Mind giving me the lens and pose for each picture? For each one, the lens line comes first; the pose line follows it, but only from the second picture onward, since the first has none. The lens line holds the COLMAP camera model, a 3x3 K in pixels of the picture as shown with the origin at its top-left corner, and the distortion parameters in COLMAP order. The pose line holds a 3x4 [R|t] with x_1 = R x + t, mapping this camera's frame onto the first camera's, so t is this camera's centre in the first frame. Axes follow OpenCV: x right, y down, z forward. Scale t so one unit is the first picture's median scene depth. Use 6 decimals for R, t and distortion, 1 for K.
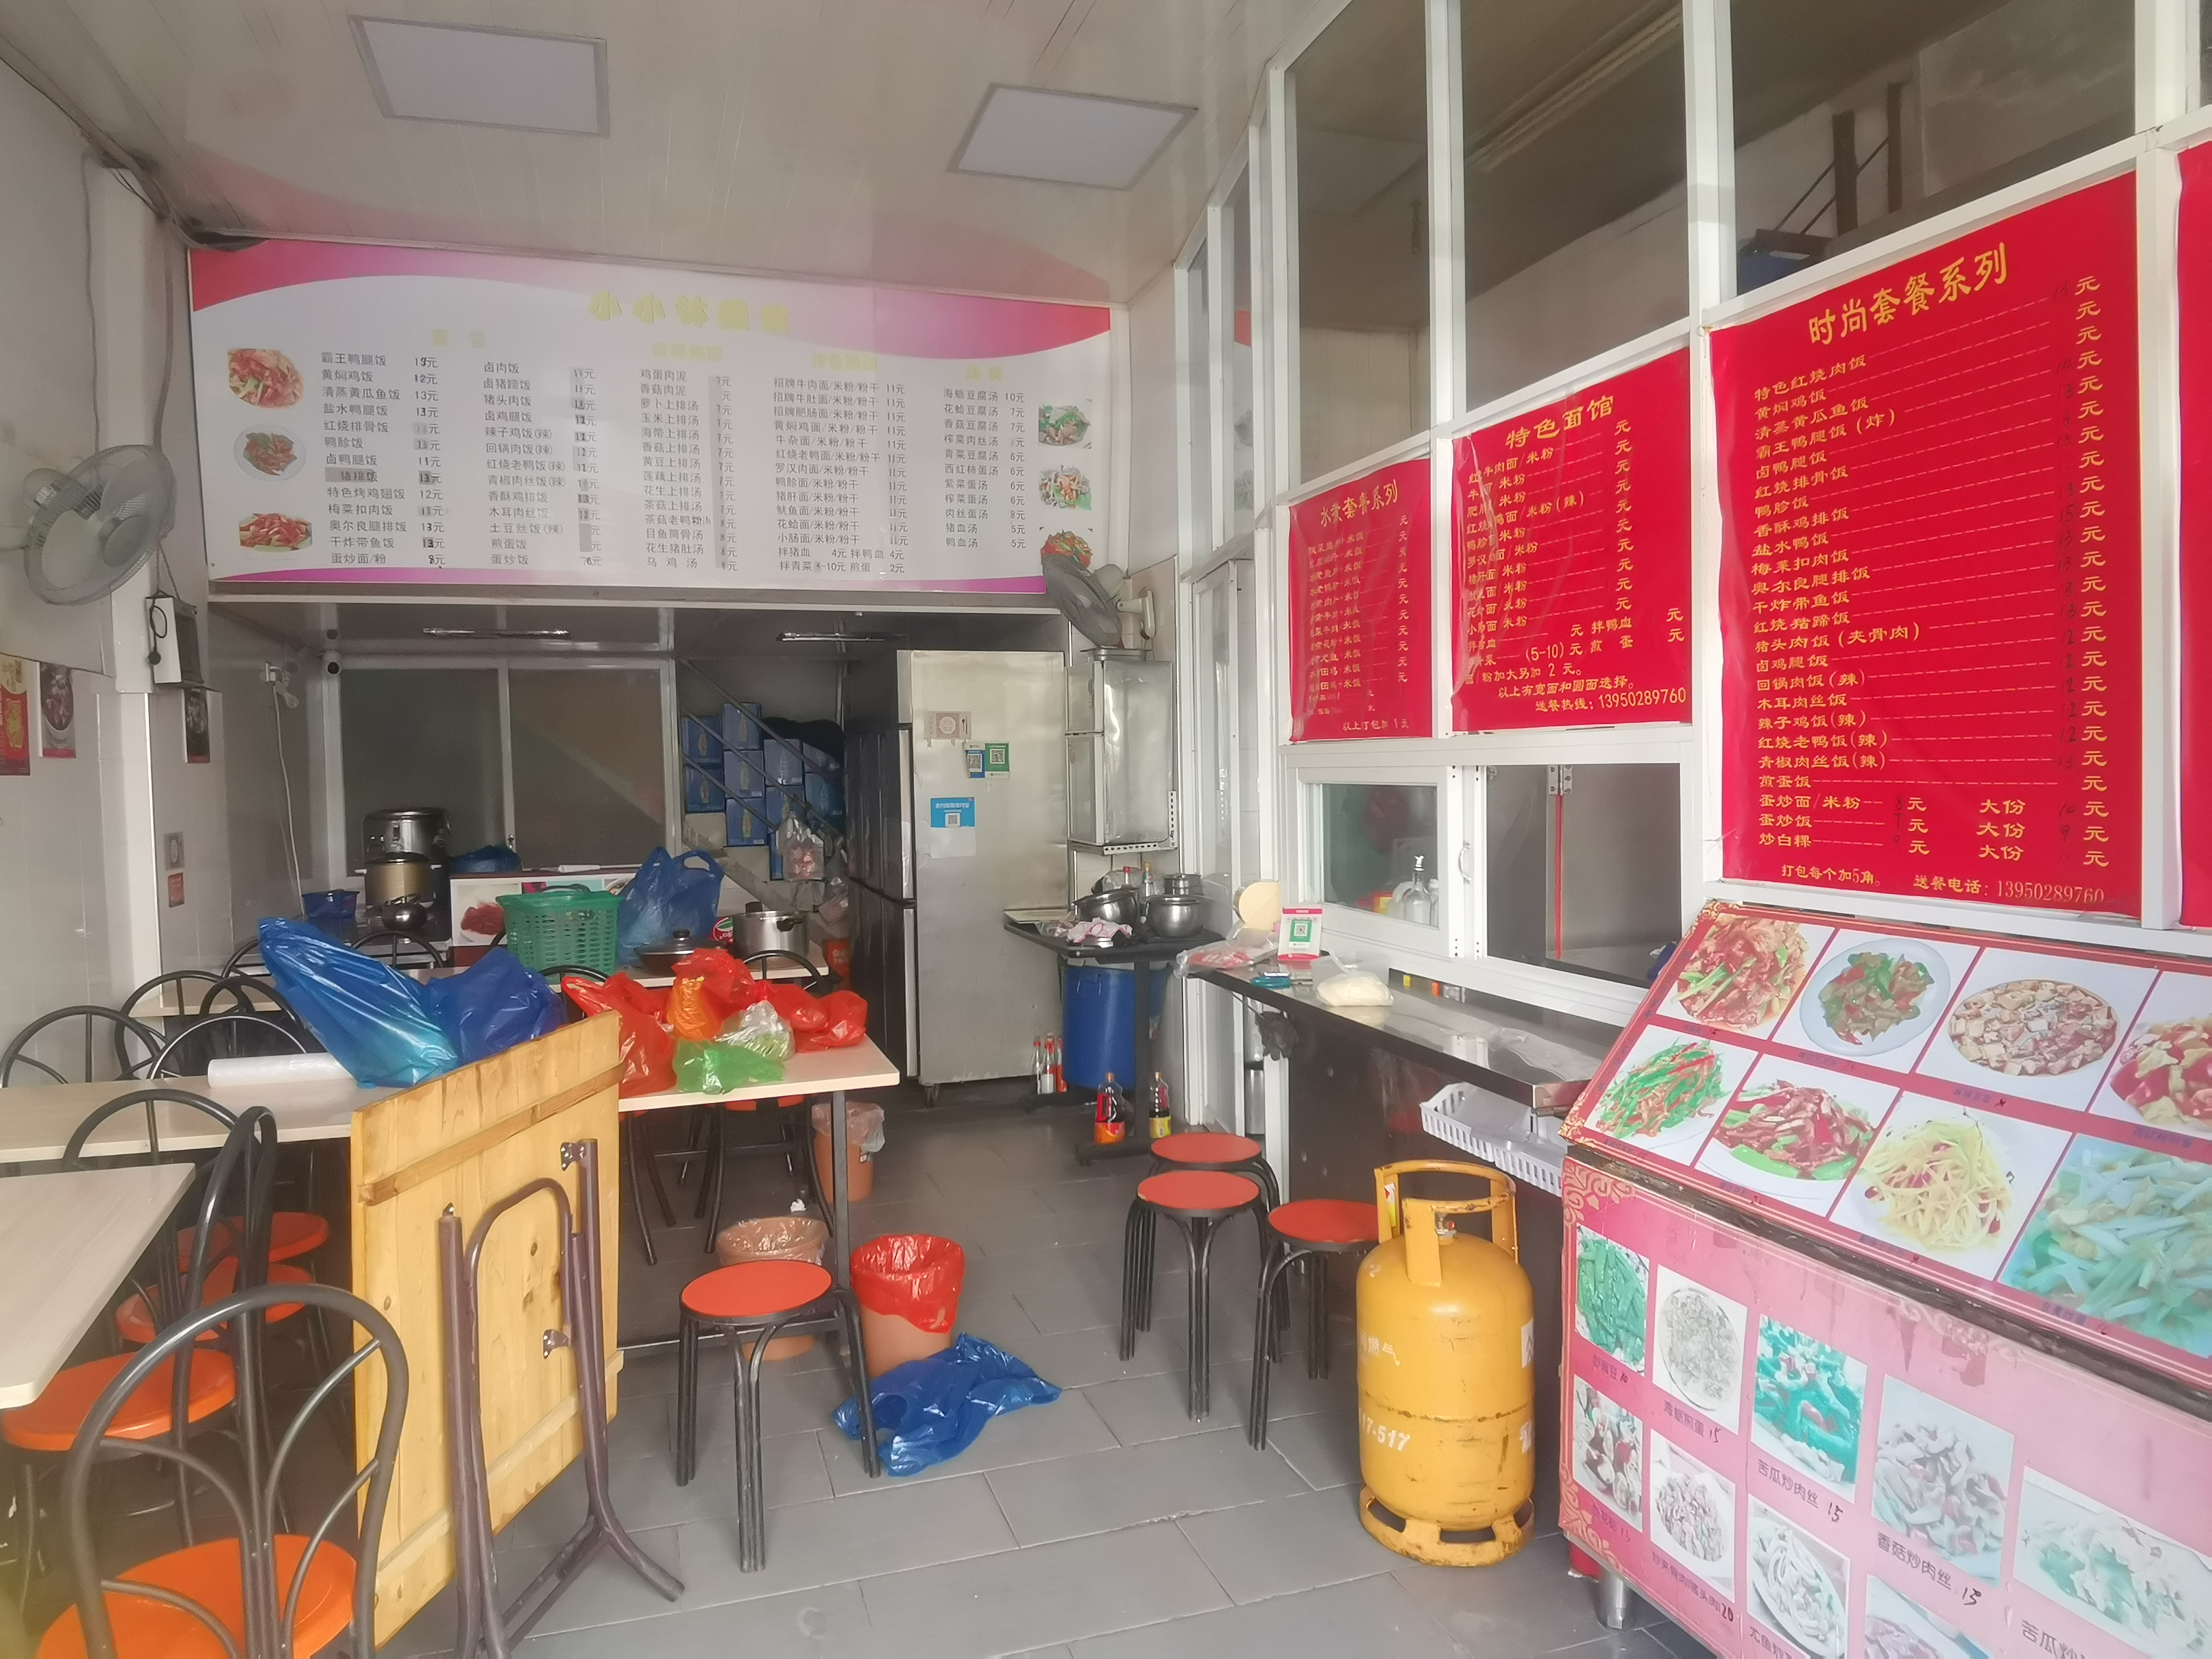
lens RADIAL K [[1496.0, 0, 1196.6], [0, 1496.0, 806.5], [0, 0, 1]] dist [0.096073, -0.208518]
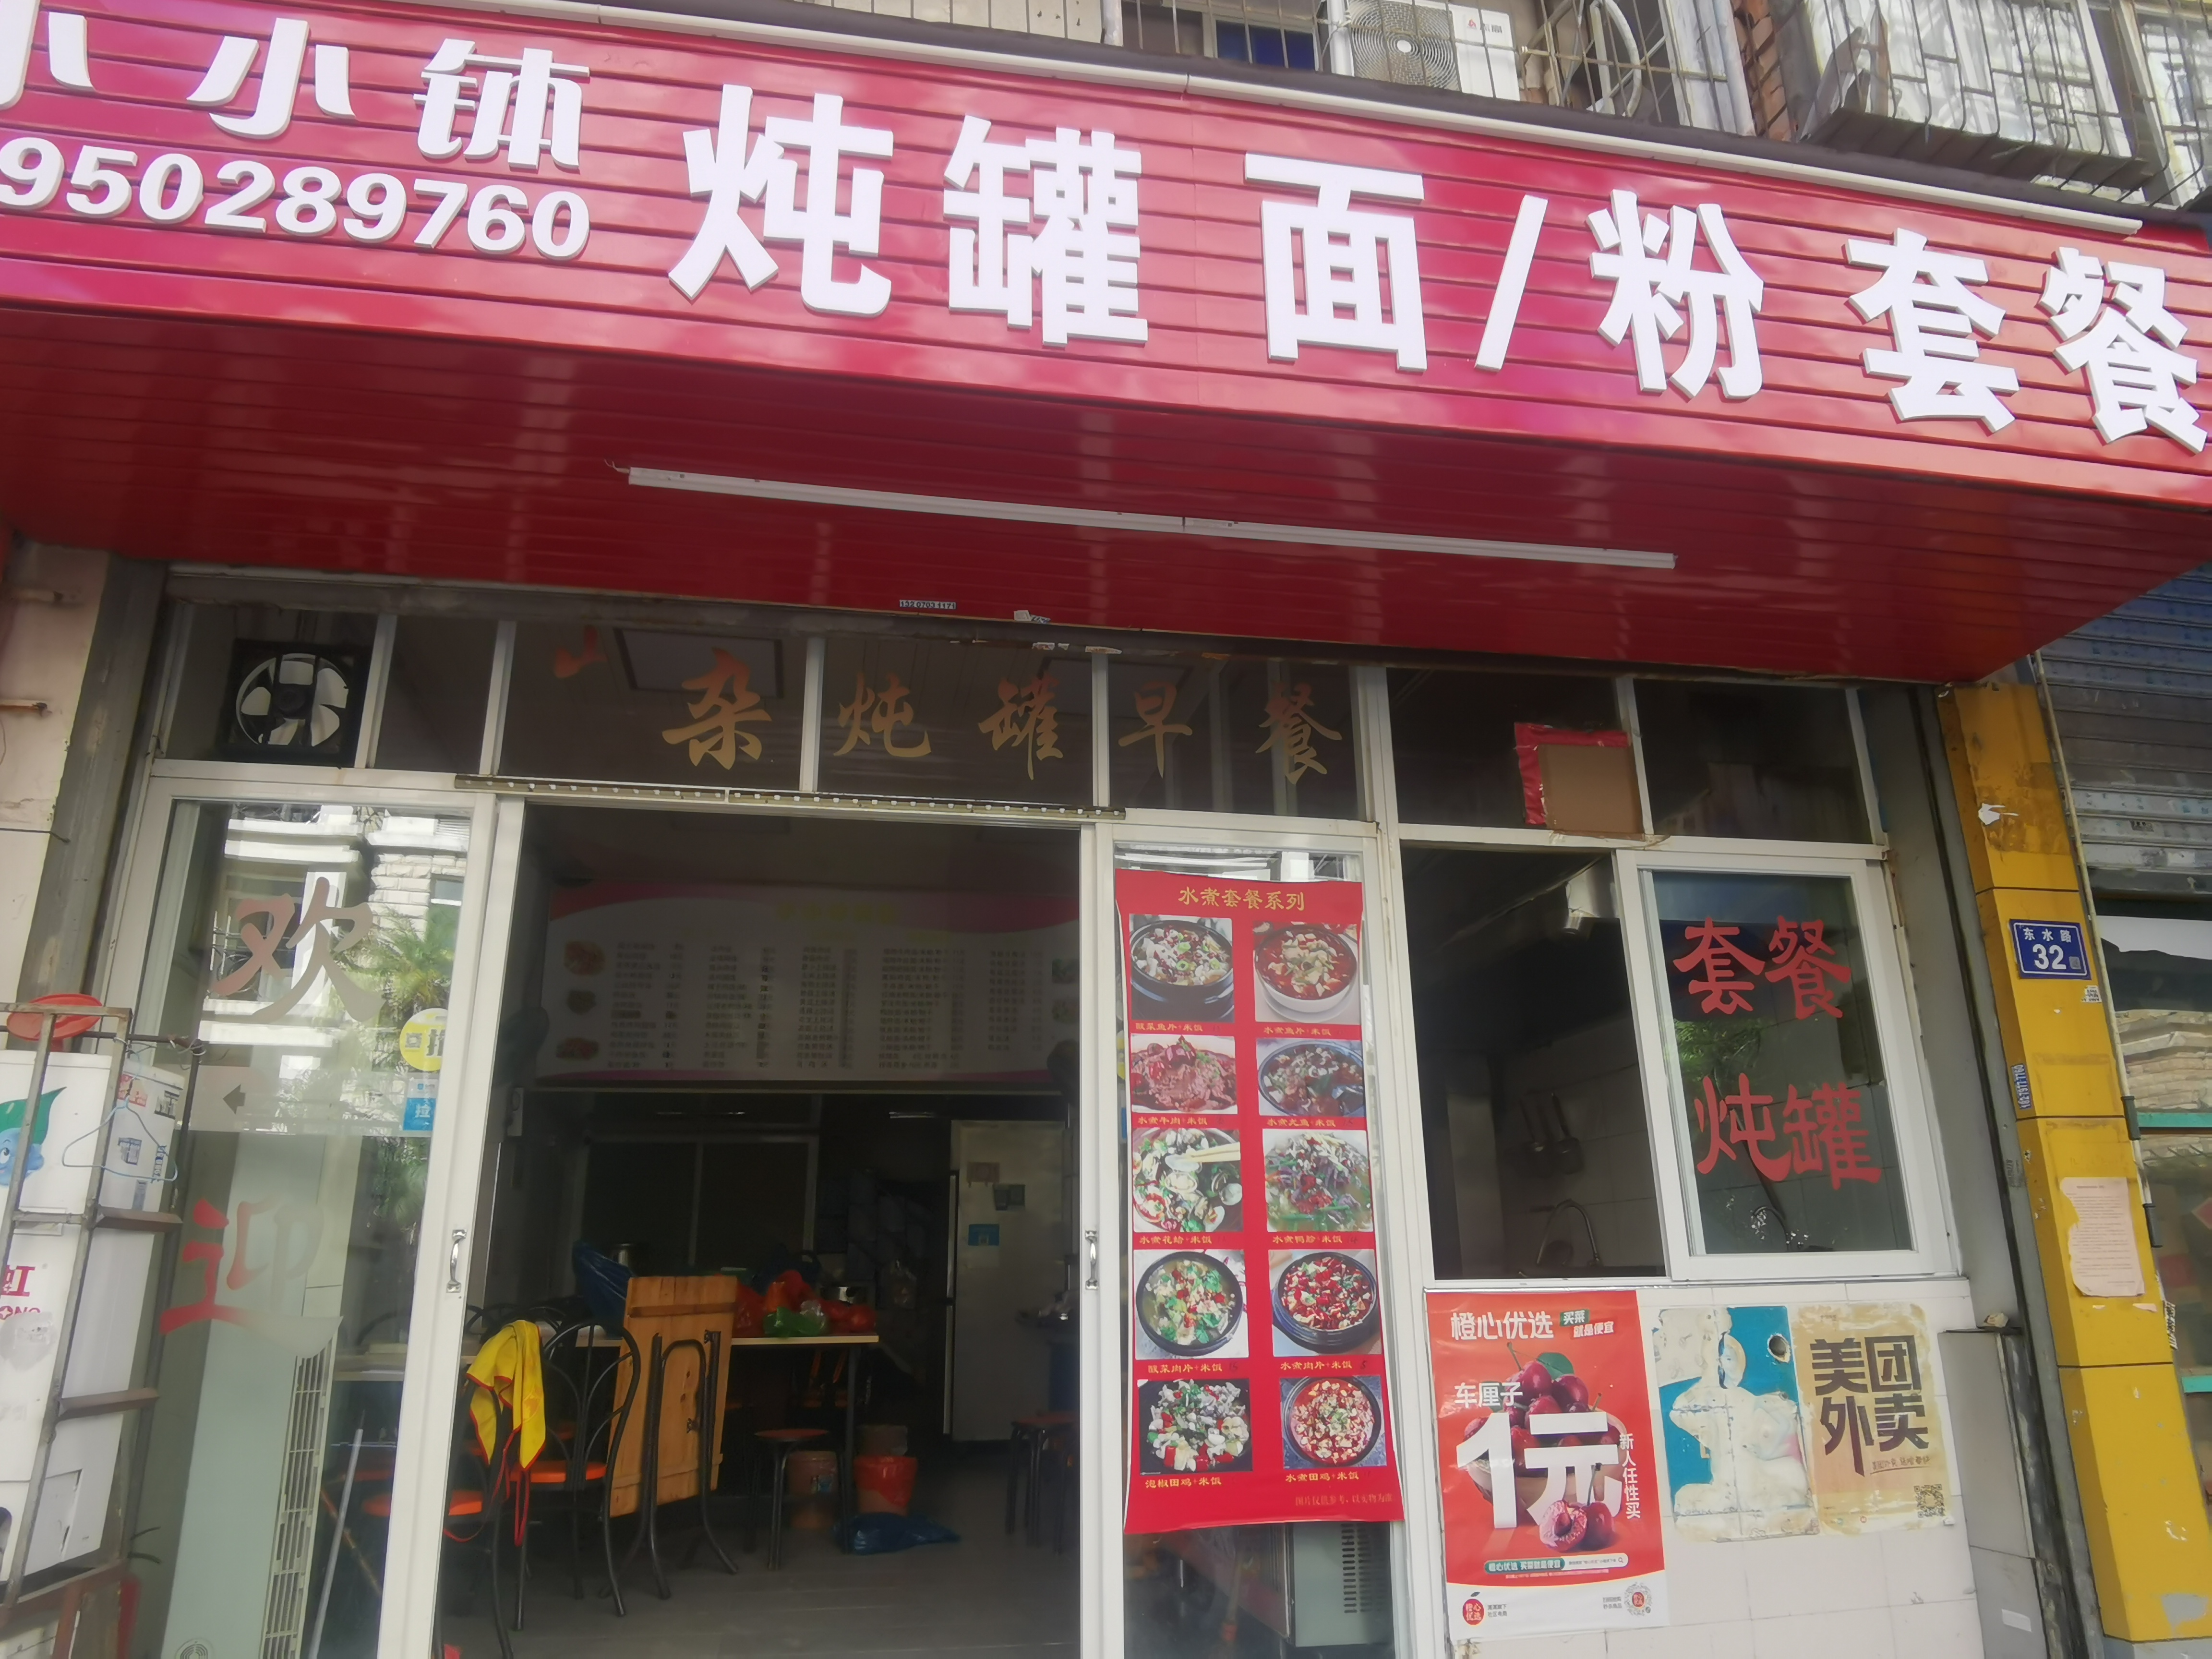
lens RADIAL K [[1496.0, 0, 1196.6], [0, 1496.0, 806.5], [0, 0, 1]] dist [0.096073, -0.208518]
pose [[0.993221, -0.029659, -0.112390, 0.242180], [-0.008120, 0.946832, -0.321627, 0.088366], [0.115954, 0.320360, 0.940173, -0.532185]]
